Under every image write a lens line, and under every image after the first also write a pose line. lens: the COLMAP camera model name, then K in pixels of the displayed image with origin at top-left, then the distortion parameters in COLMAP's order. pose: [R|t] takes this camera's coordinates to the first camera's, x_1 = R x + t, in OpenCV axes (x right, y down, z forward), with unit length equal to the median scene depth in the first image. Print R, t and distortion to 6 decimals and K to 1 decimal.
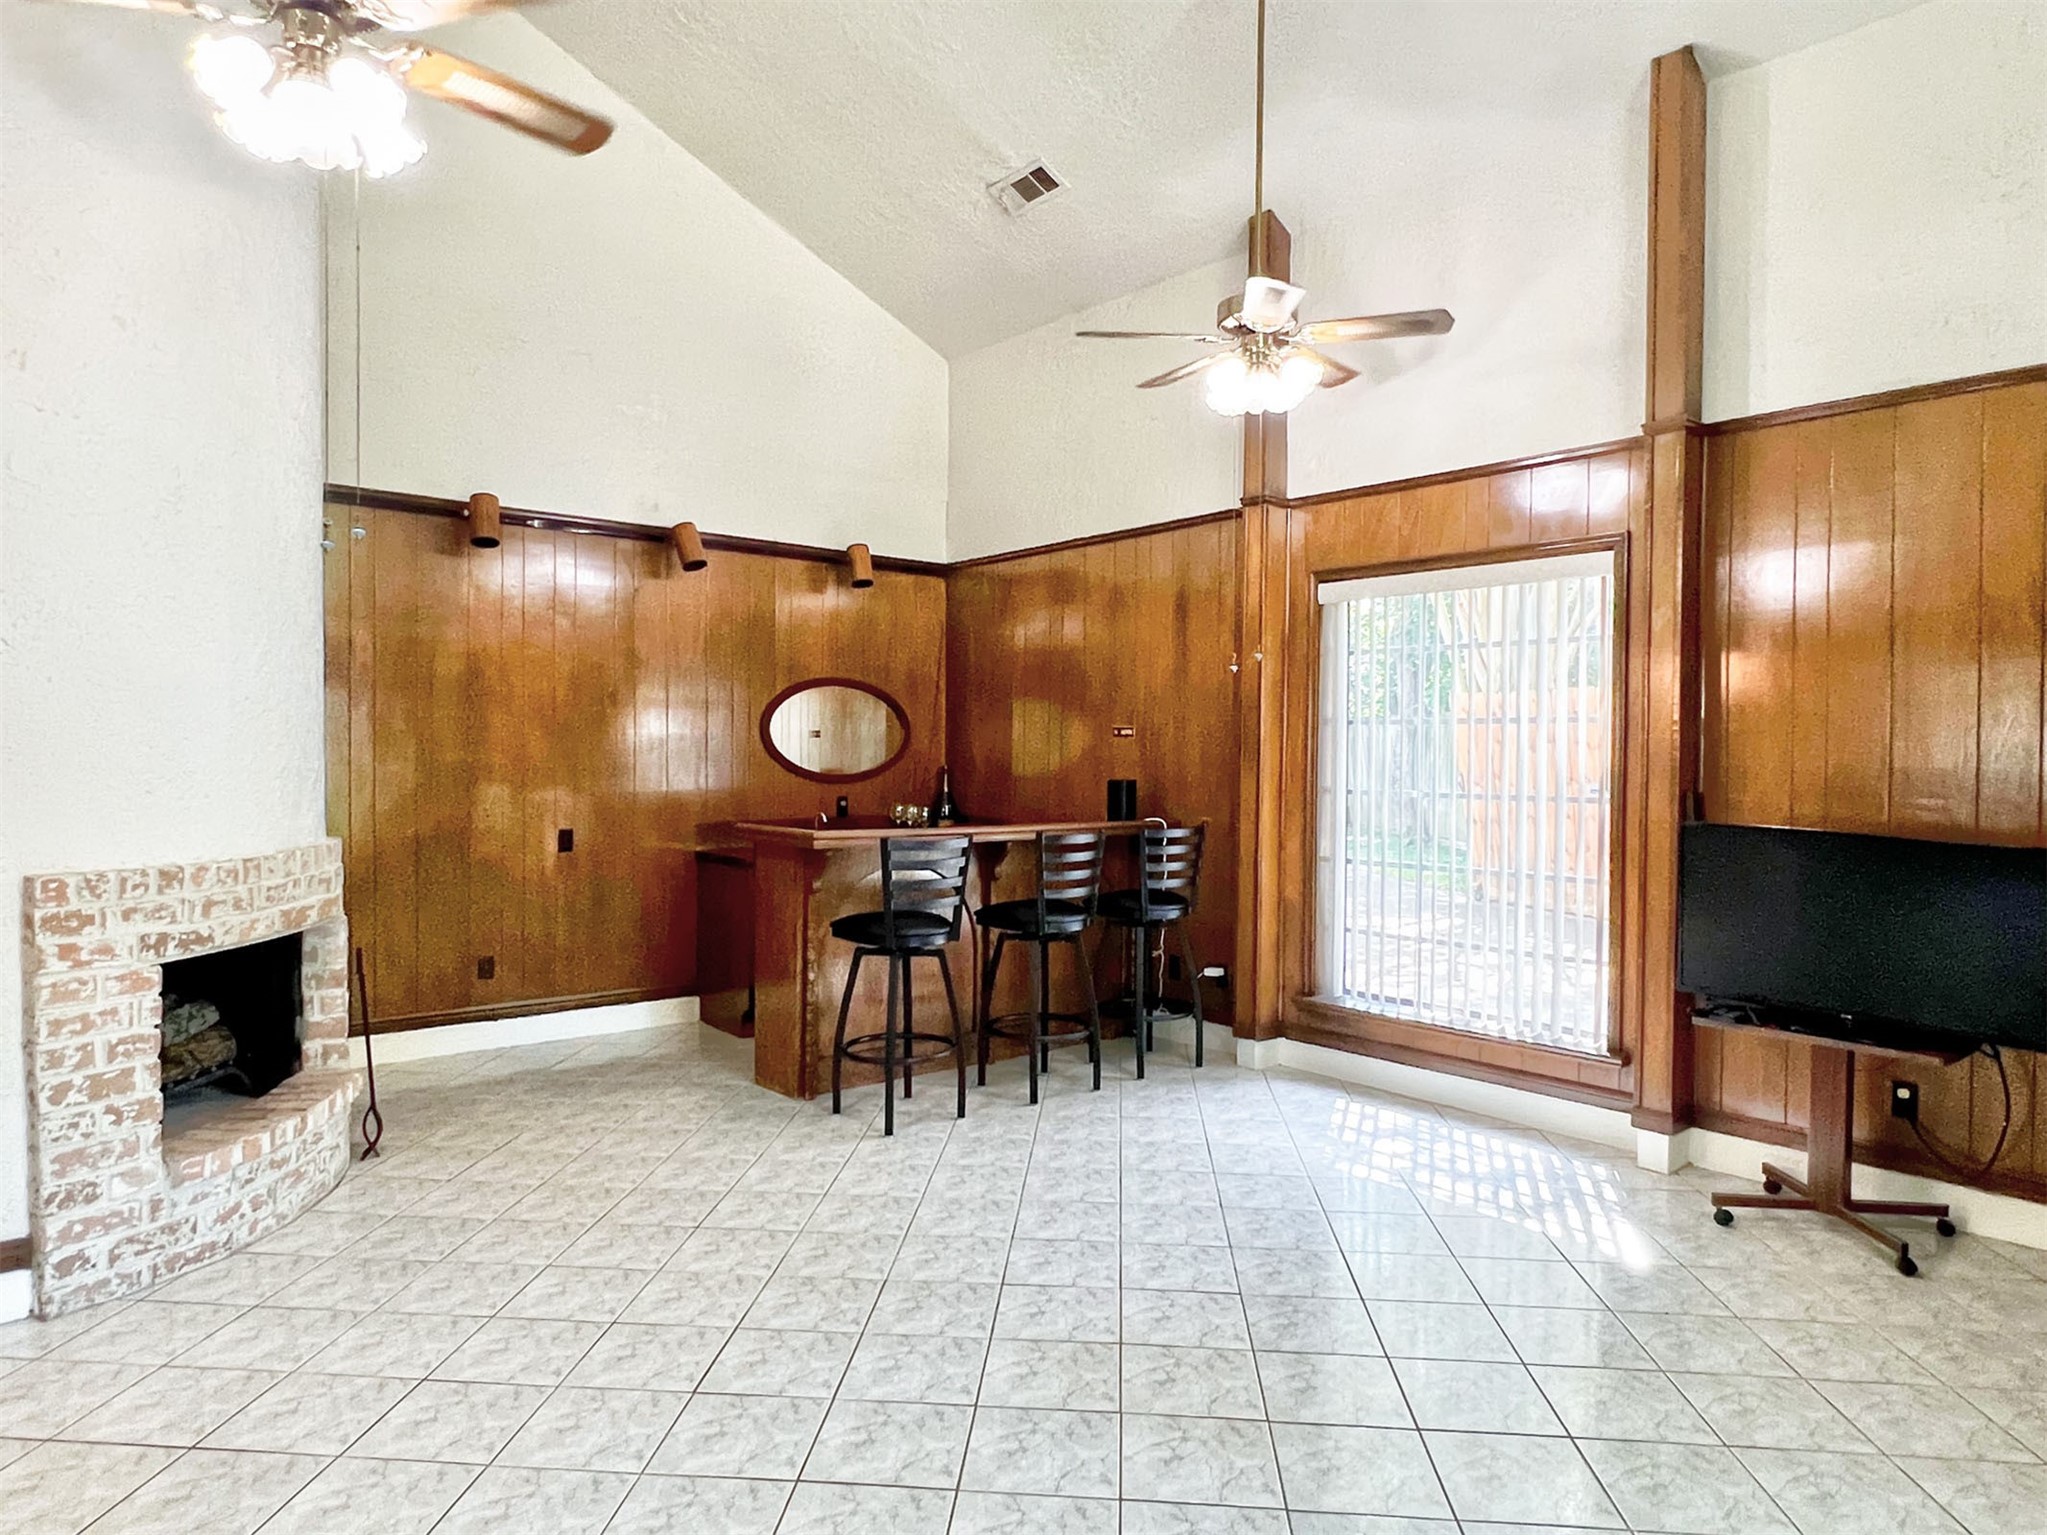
lens RADIAL K [[1269.9, 0, 1012.7], [0, 1269.9, 771.2], [0, 0, 1]] dist [-0.004736, 0.000790]
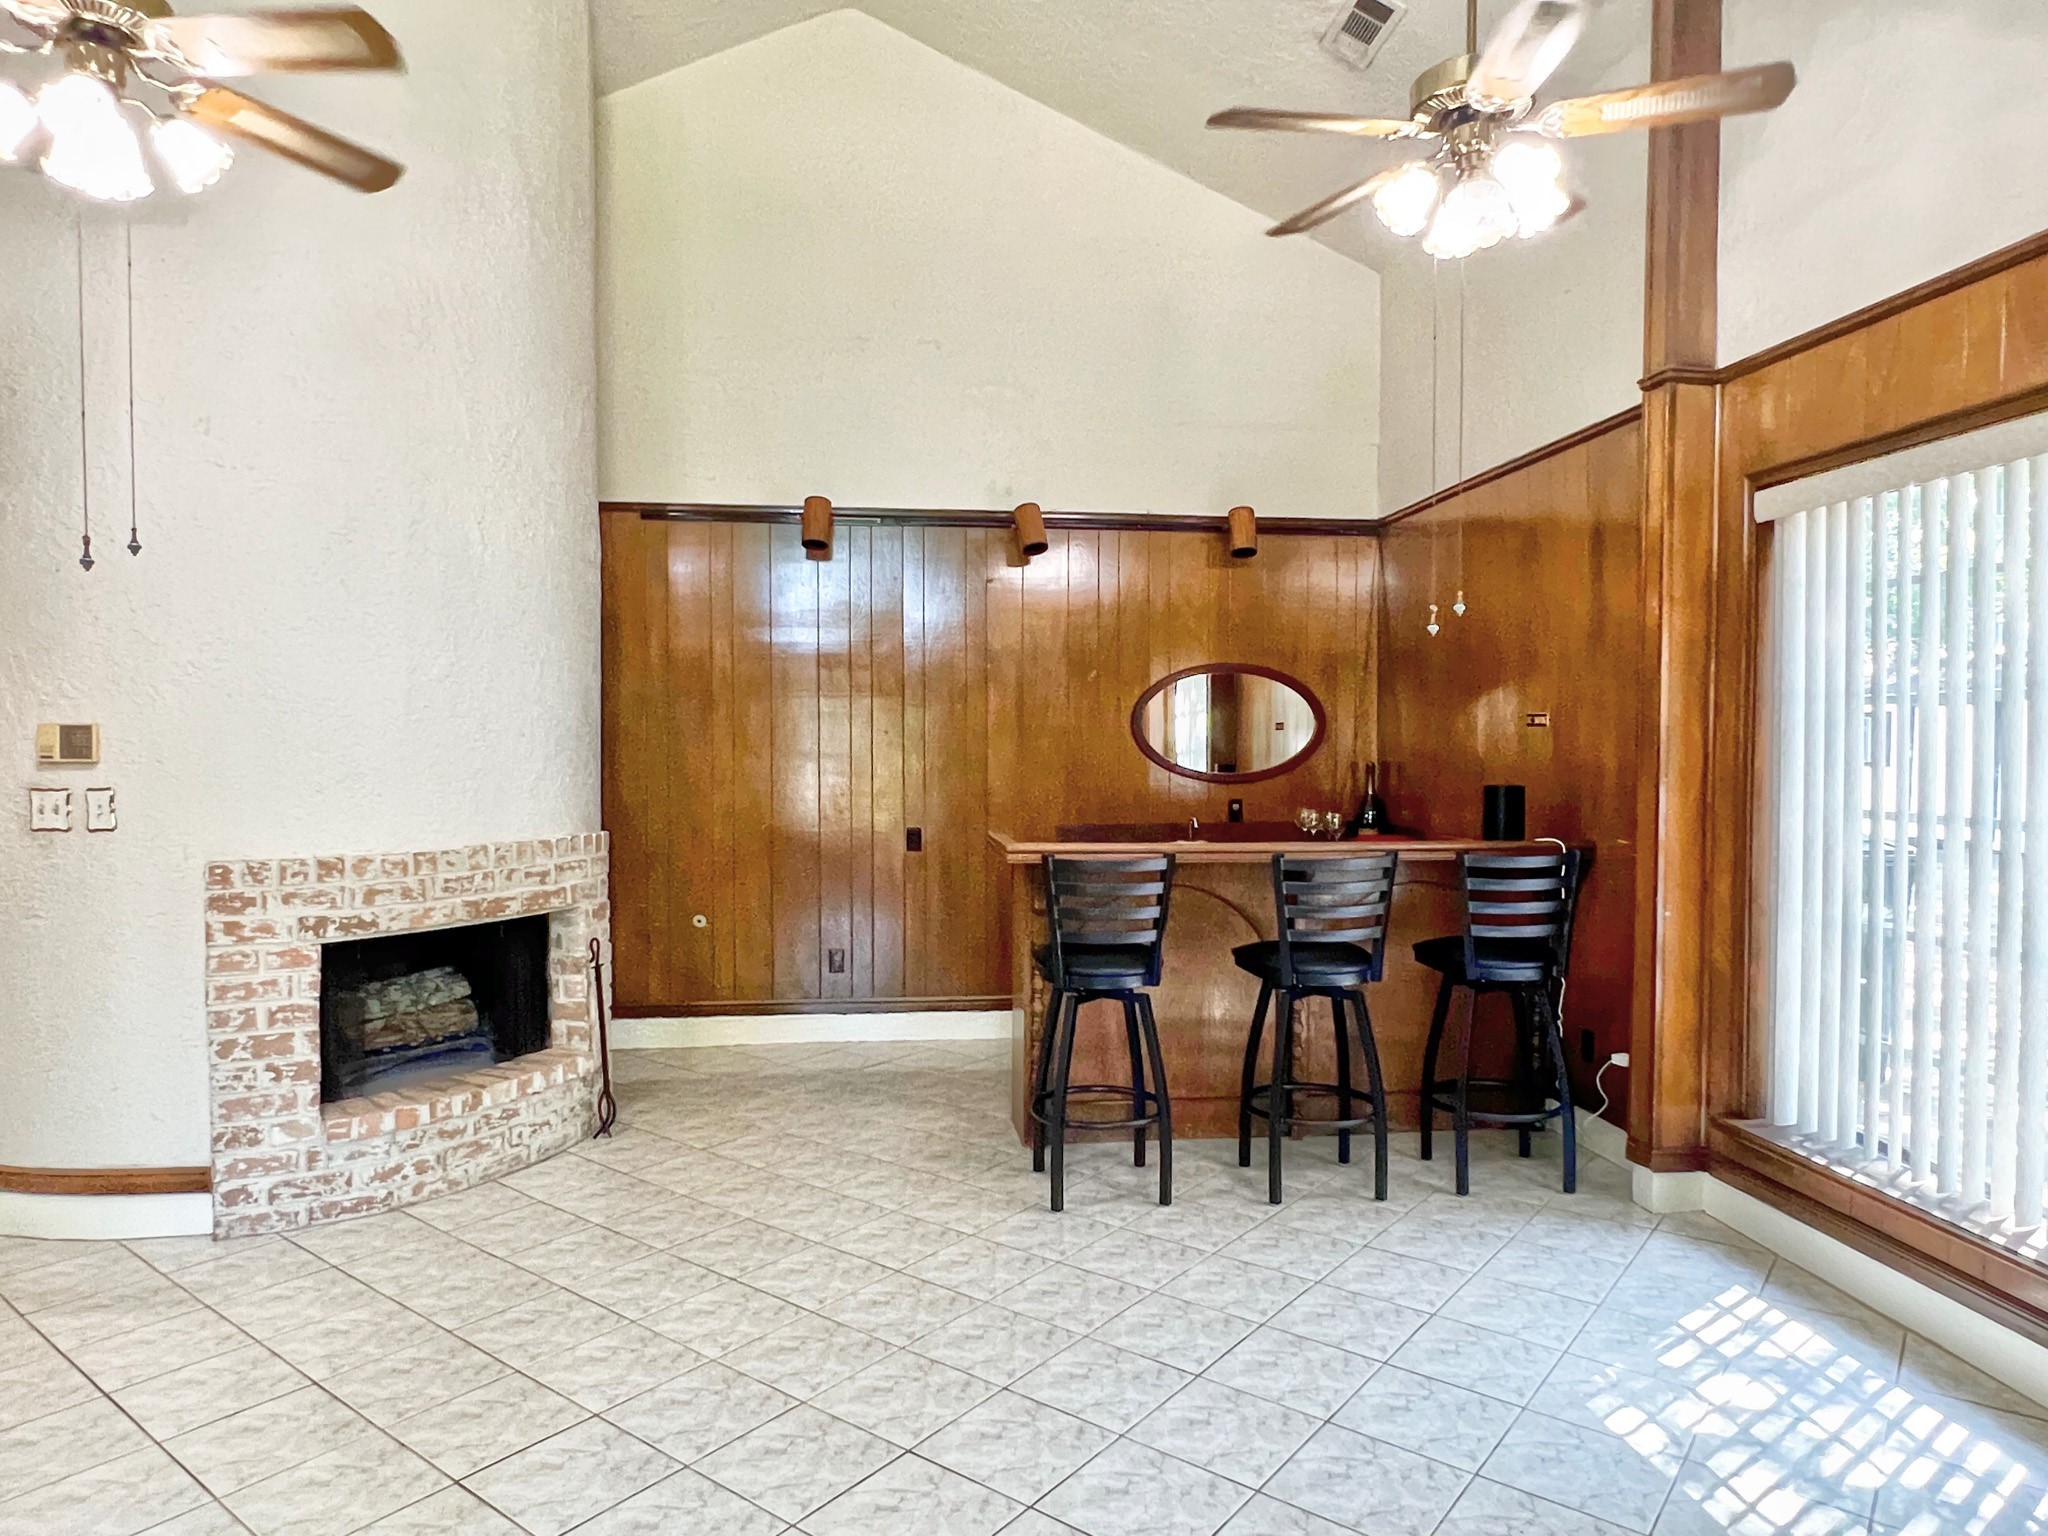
lens RADIAL K [[1270.5, 0, 1013.2], [0, 1270.5, 771.7], [0, 0, 1]] dist [-0.004736, 0.000790]
pose [[0.833621, 0.006995, -0.552292, 0.456456], [-0.002682, 0.999959, 0.008617, -0.012462], [0.552330, -0.005702, 0.833606, 0.390912]]
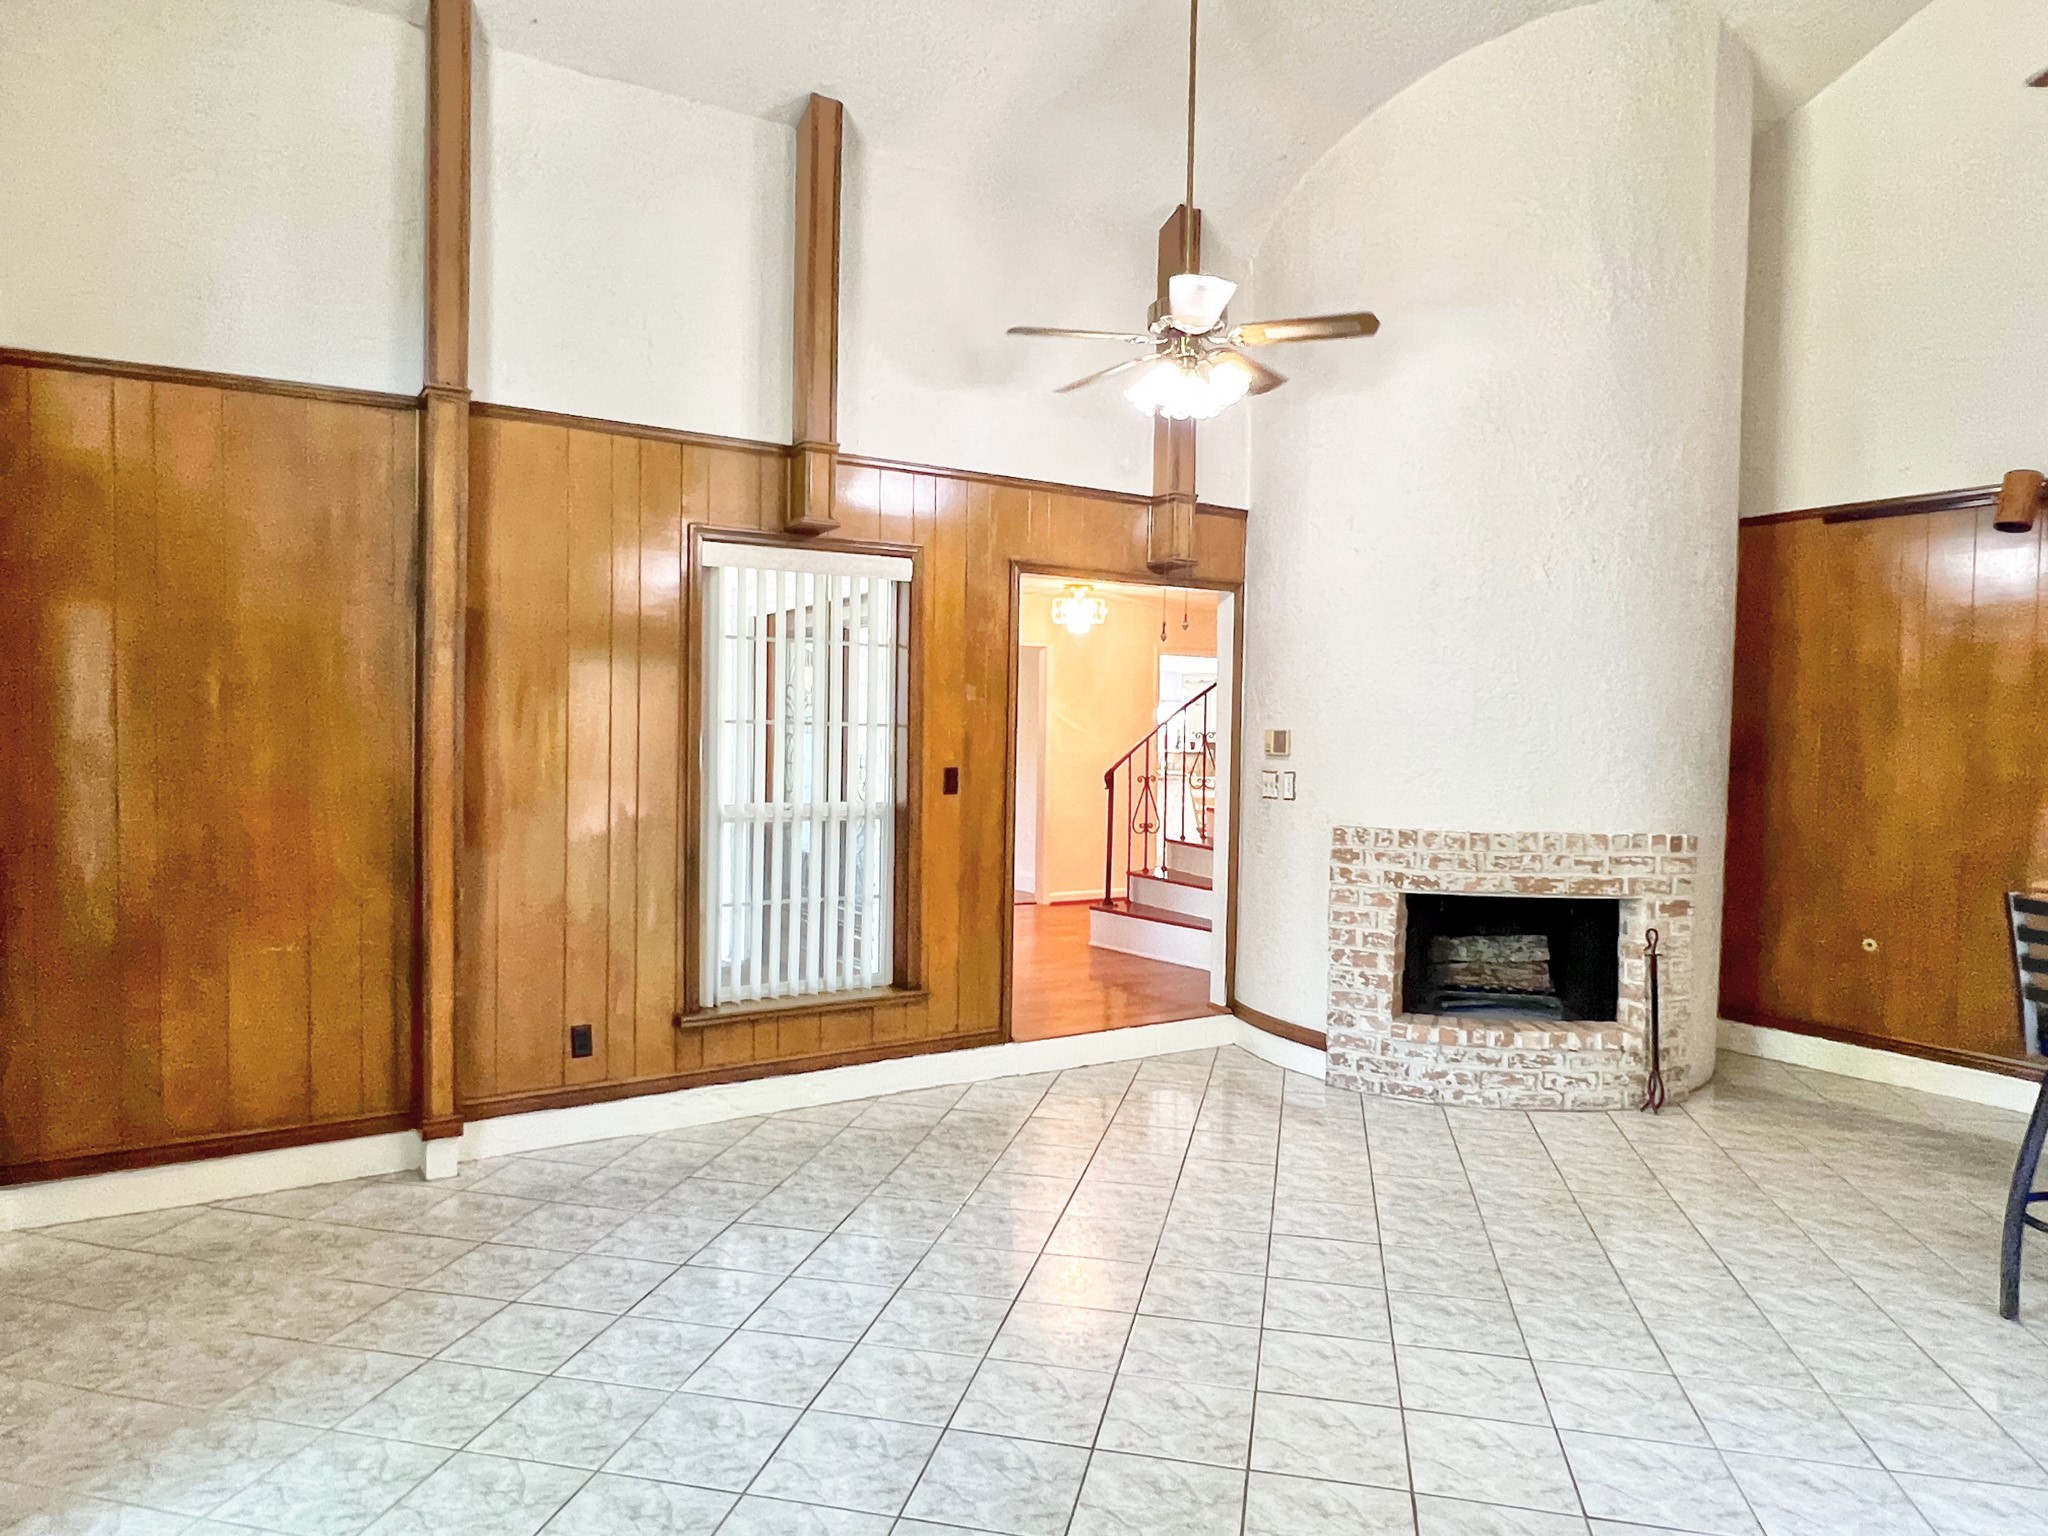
lens RADIAL K [[1270.5, 0, 1013.2], [0, 1270.5, 771.7], [0, 0, 1]] dist [-0.004736, 0.000790]
pose [[-0.141756, 0.021966, -0.989658, 0.898169], [-0.034920, 0.999021, 0.027175, -0.019571], [0.989286, 0.038412, -0.140850, 0.733210]]
